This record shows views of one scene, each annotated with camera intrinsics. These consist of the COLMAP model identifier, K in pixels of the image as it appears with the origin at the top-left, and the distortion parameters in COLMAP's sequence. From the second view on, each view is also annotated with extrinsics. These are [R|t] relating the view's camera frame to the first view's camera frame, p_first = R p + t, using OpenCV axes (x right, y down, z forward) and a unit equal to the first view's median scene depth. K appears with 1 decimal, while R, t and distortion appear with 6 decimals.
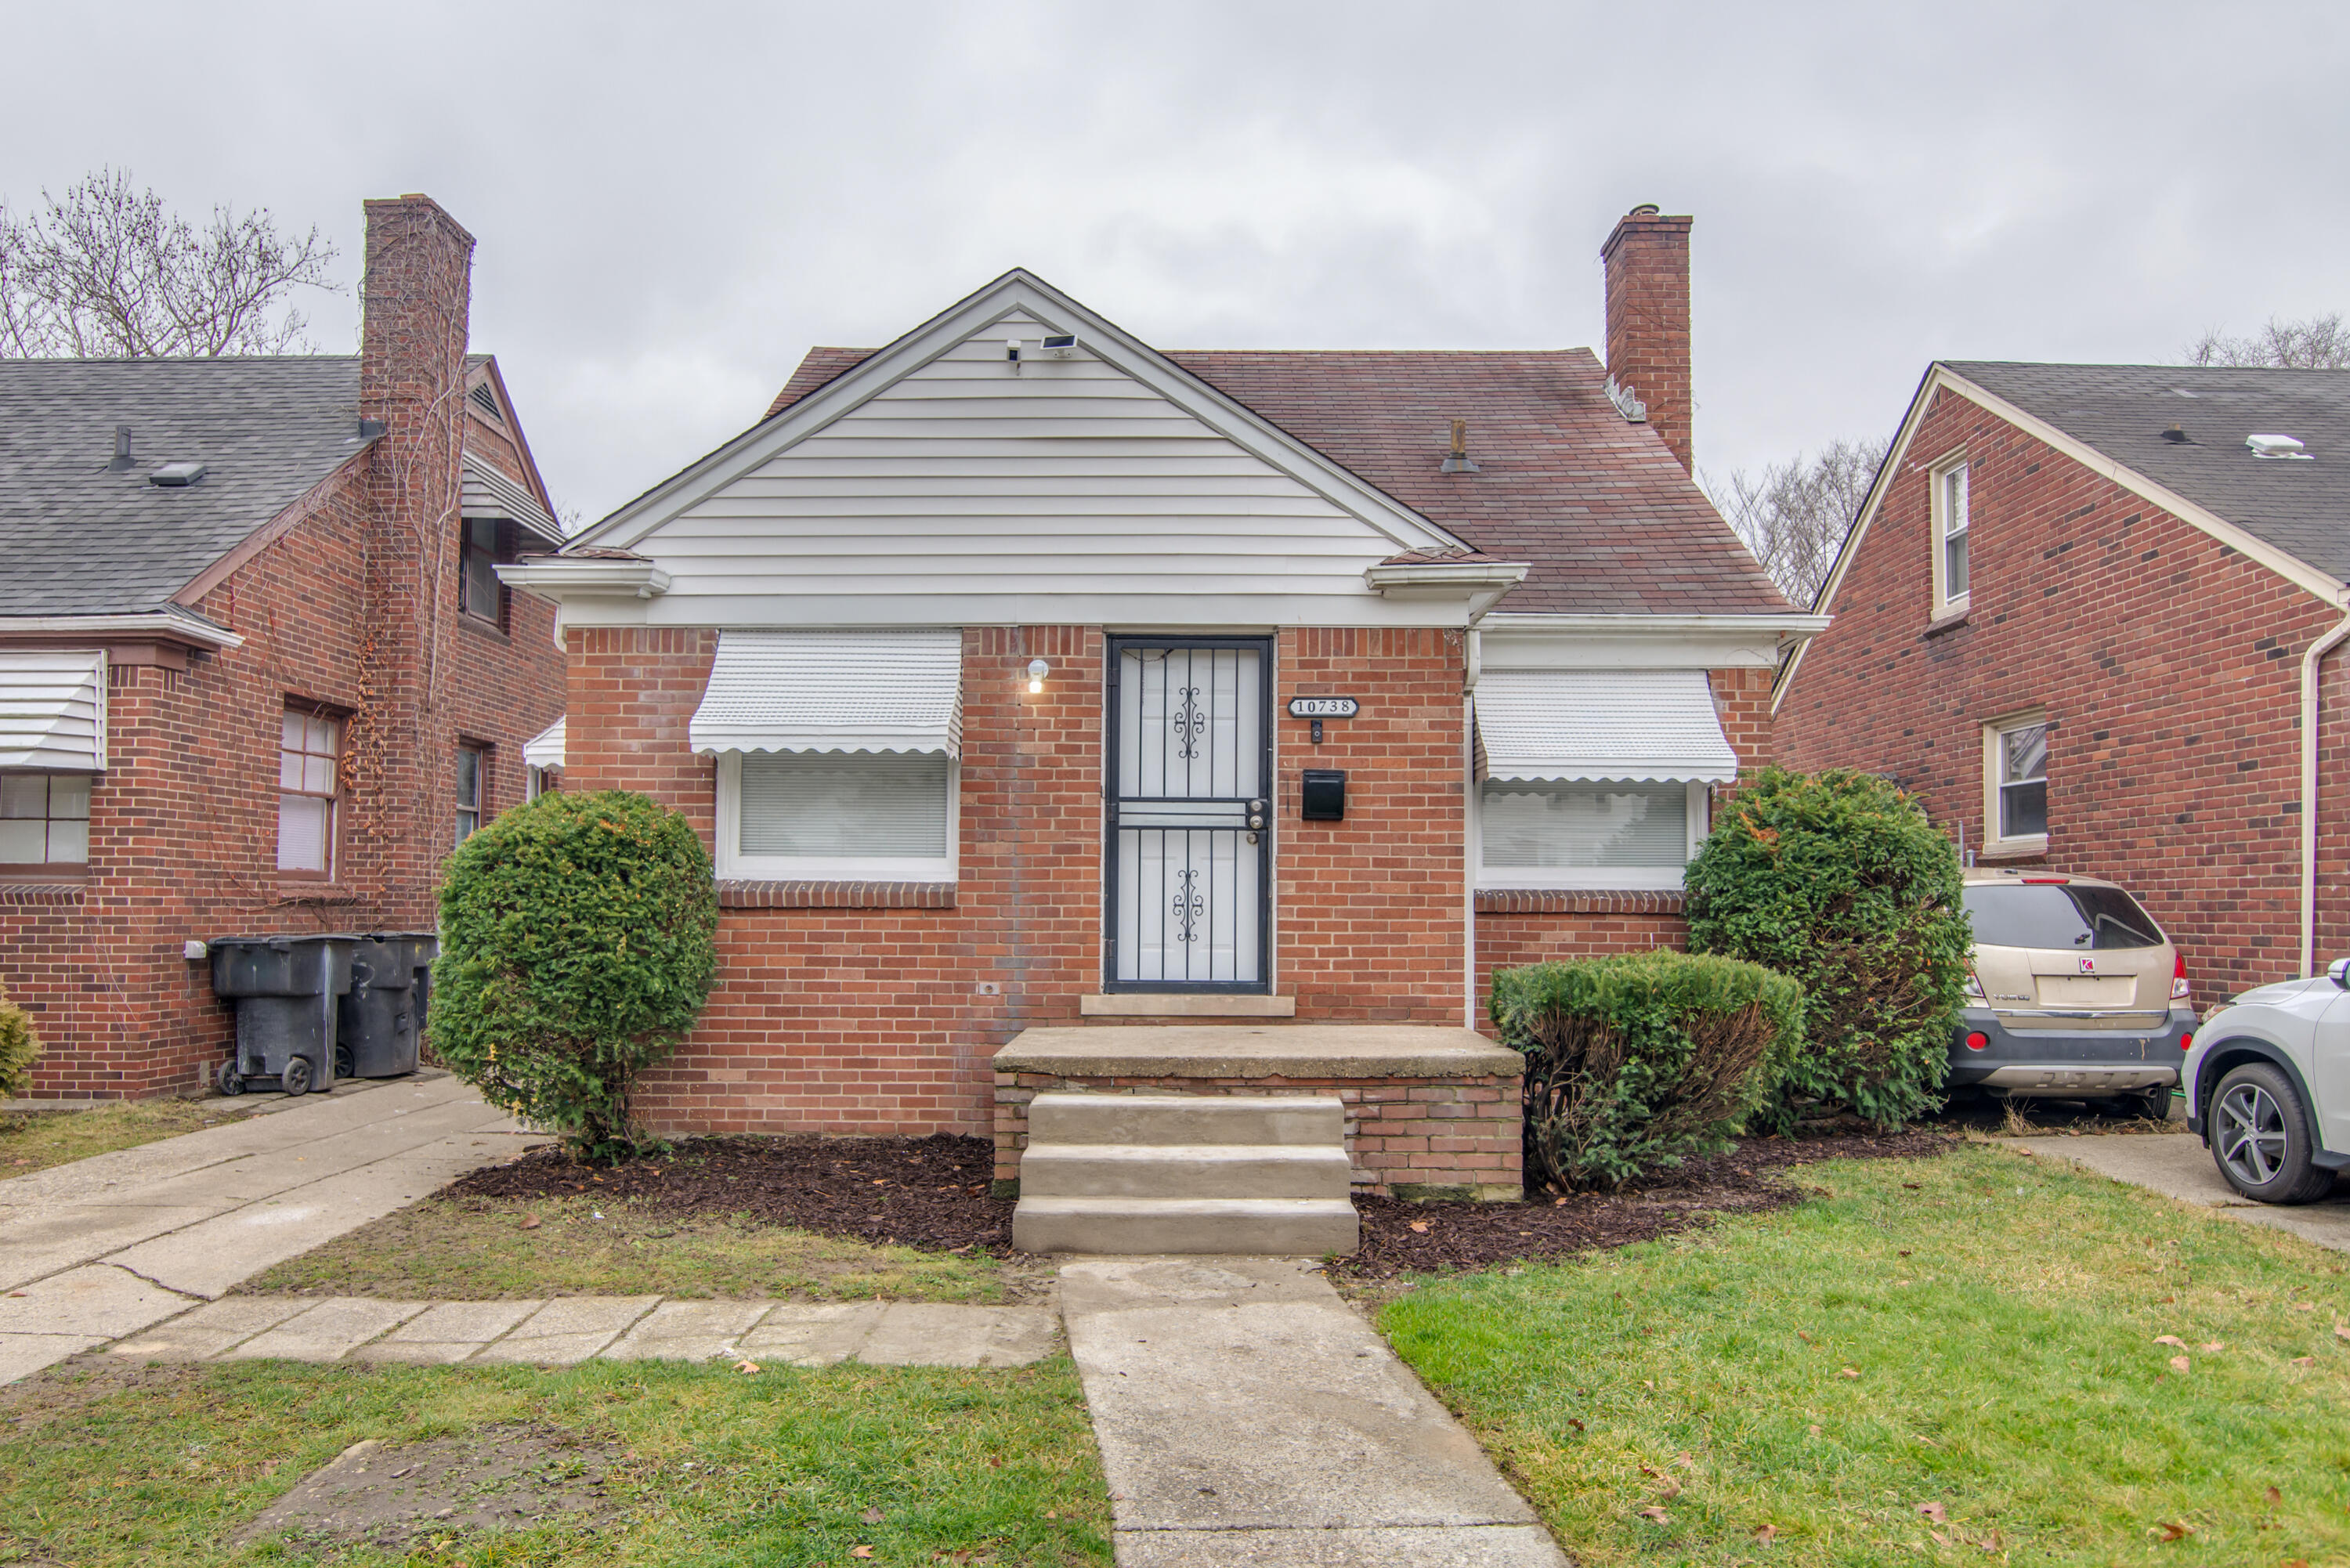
lens RADIAL K [[1565.8, 0, 1166.0], [0, 1565.8, 826.7], [0, 0, 1]] dist [-0.022812, 0.001229]
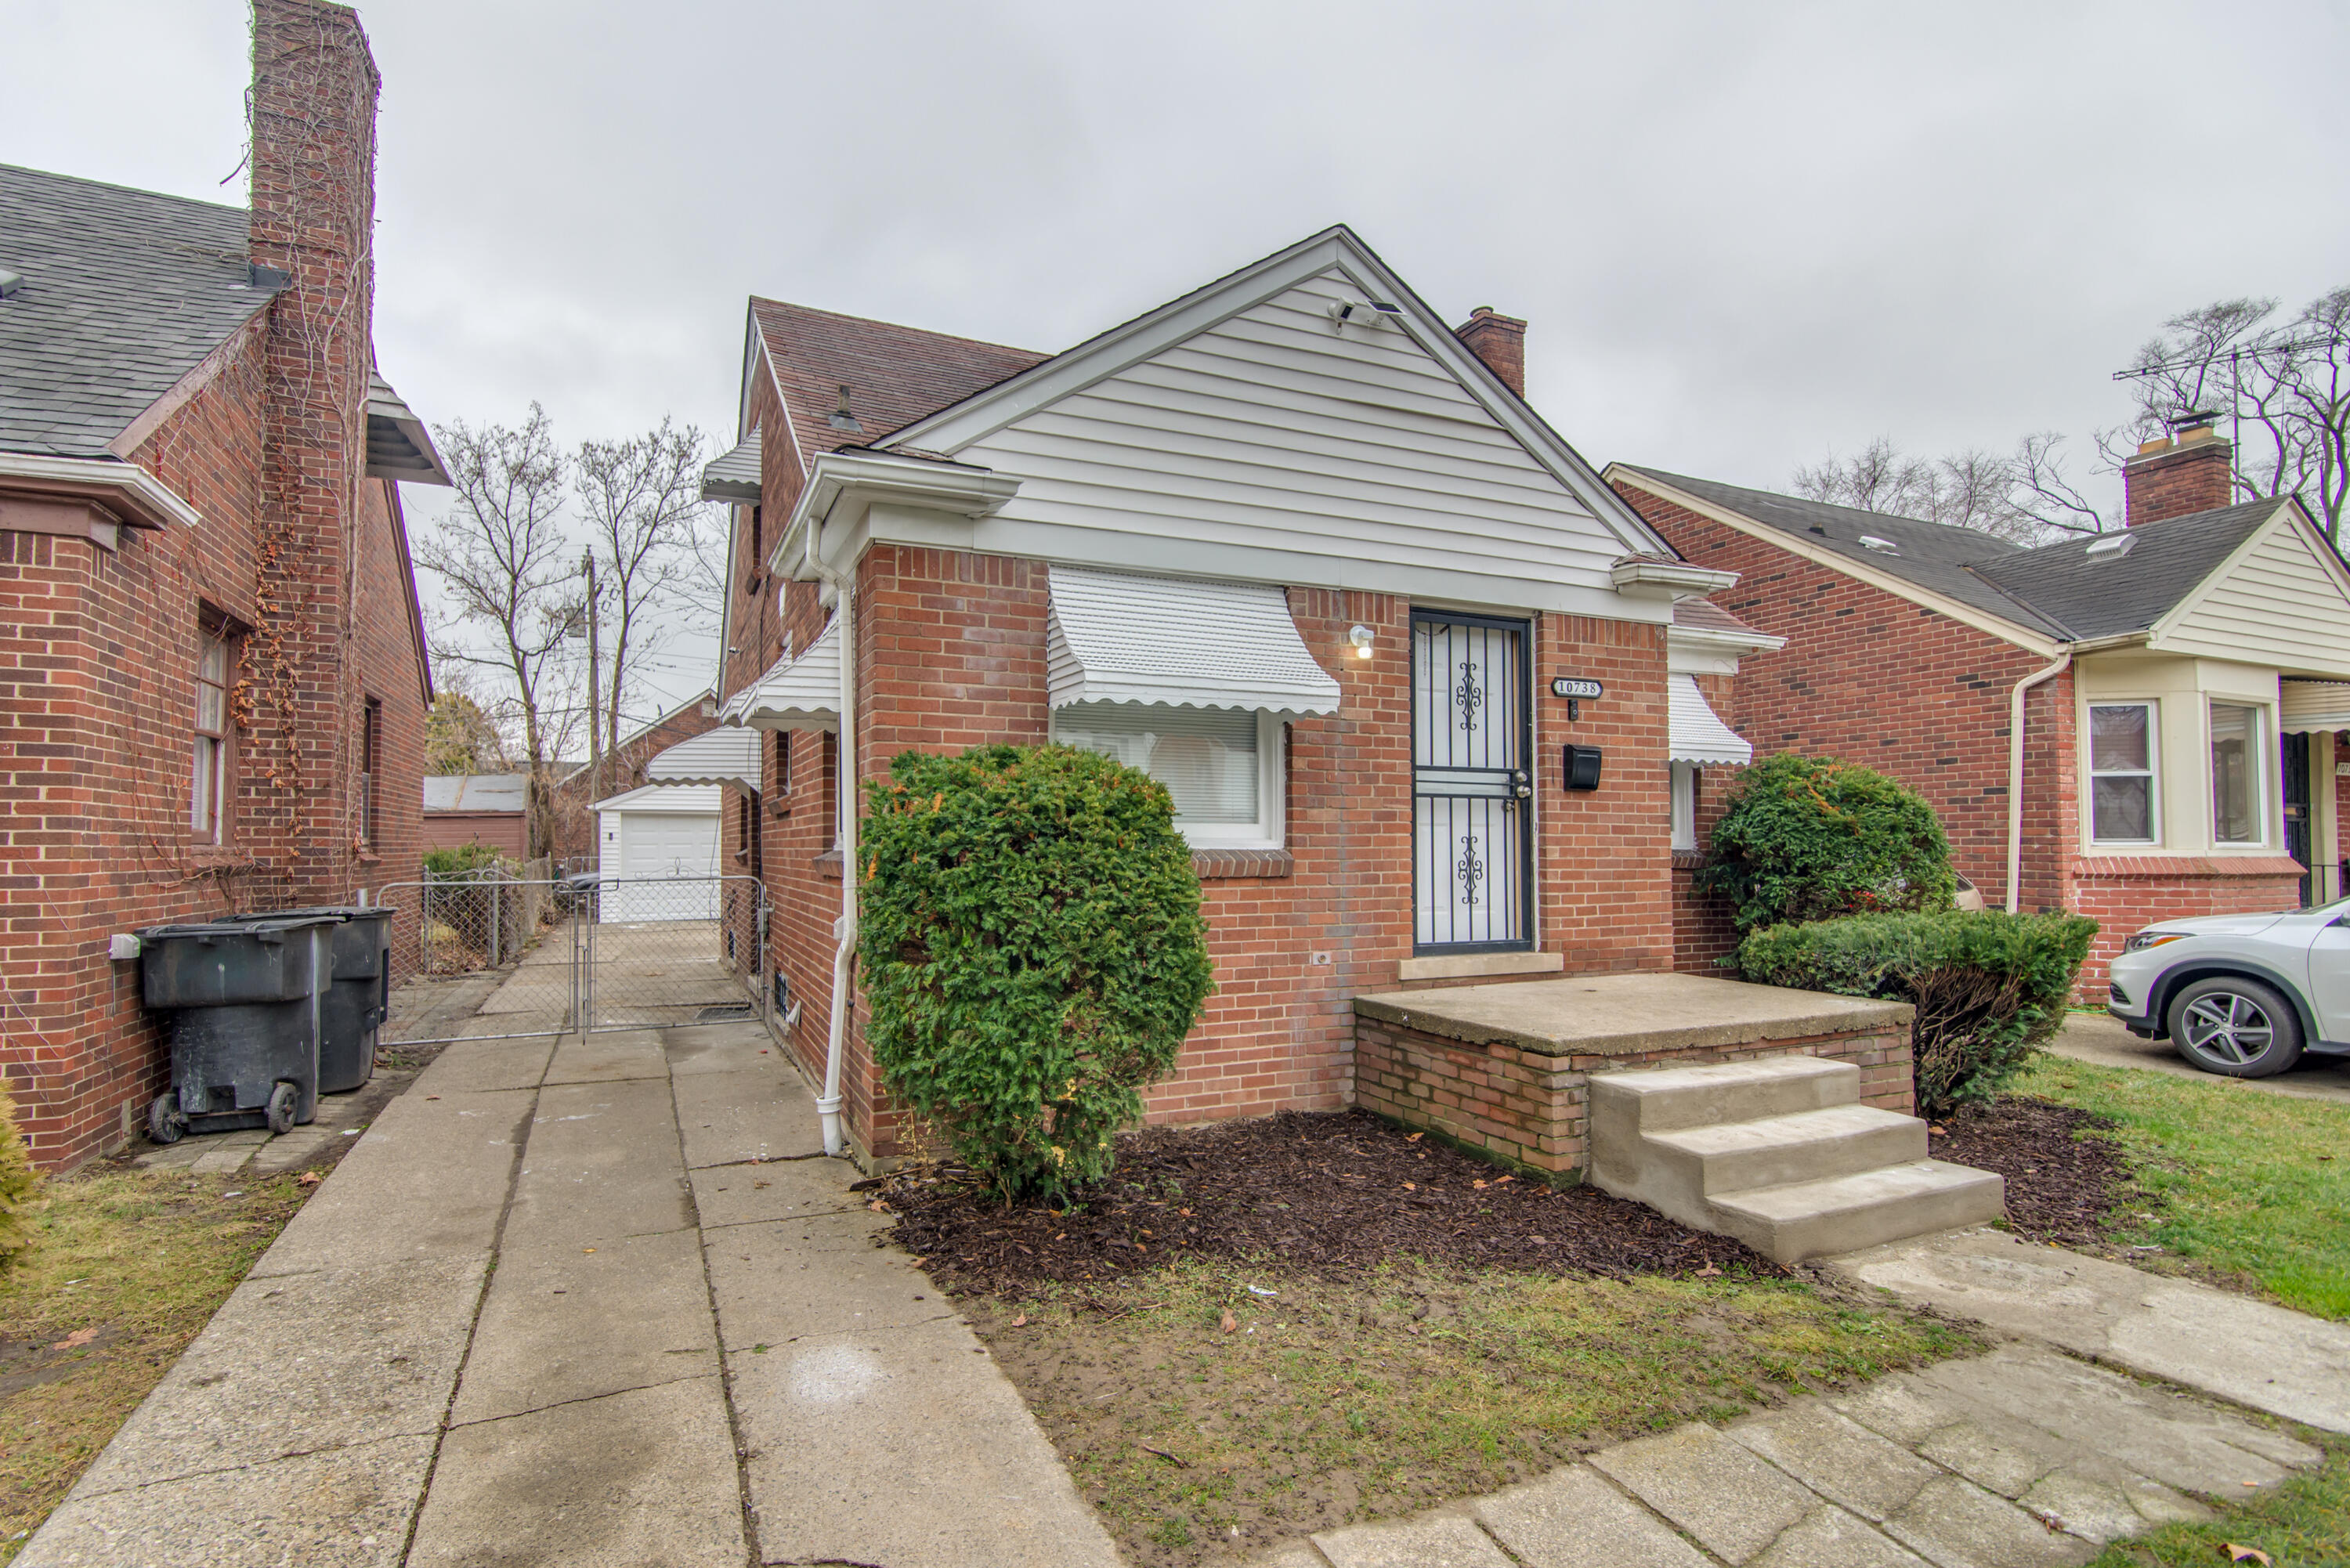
lens RADIAL K [[1155.5, 0, 1159.3], [0, 1155.5, 801.9], [0, 0, 1]] dist [0.001645, 0.000610]
pose [[0.906487, 0.010623, 0.422101, -0.504788], [-0.016242, 0.999821, 0.009719, 0.000321], [-0.421922, -0.015666, 0.906497, 0.385302]]
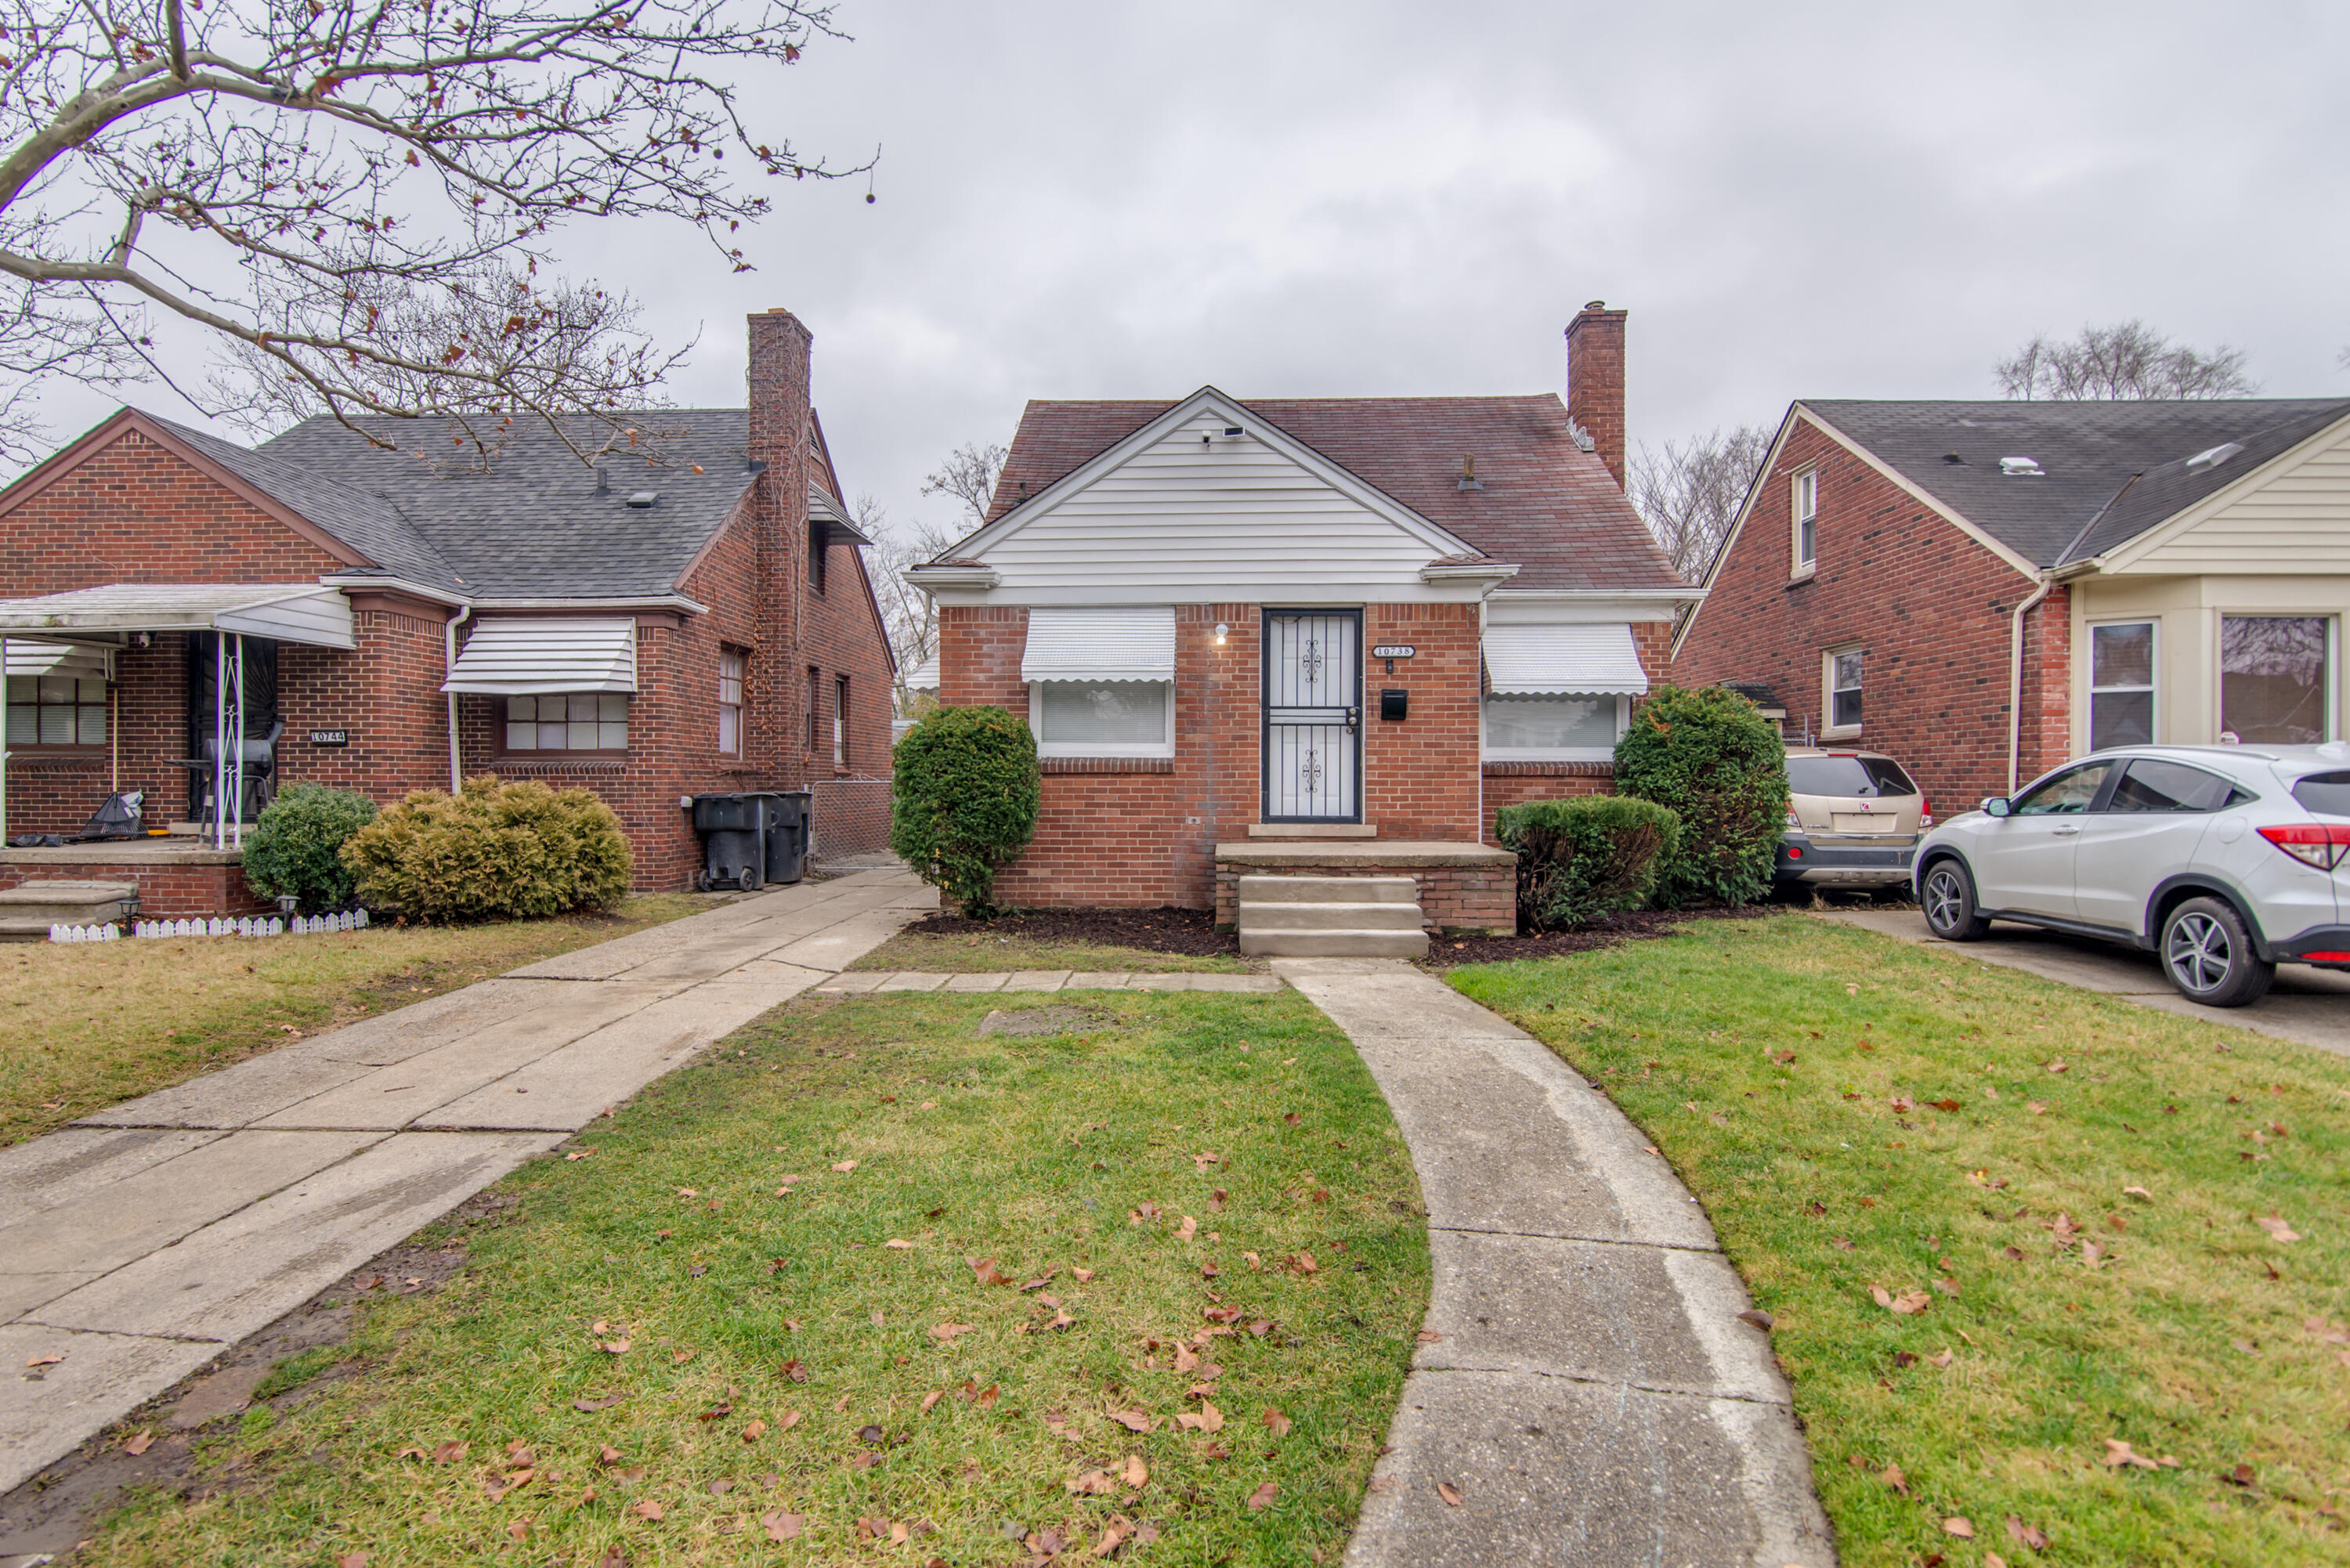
lens RADIAL K [[1248.6, 0, 1159.6], [0, 1248.6, 770.0], [0, 0, 1]] dist [-0.011031, -0.000310]
pose [[0.999261, -0.003346, -0.038291, -0.097193], [0.004968, 0.999090, 0.042359, -0.008134], [0.038114, -0.042518, 0.998368, -0.337183]]
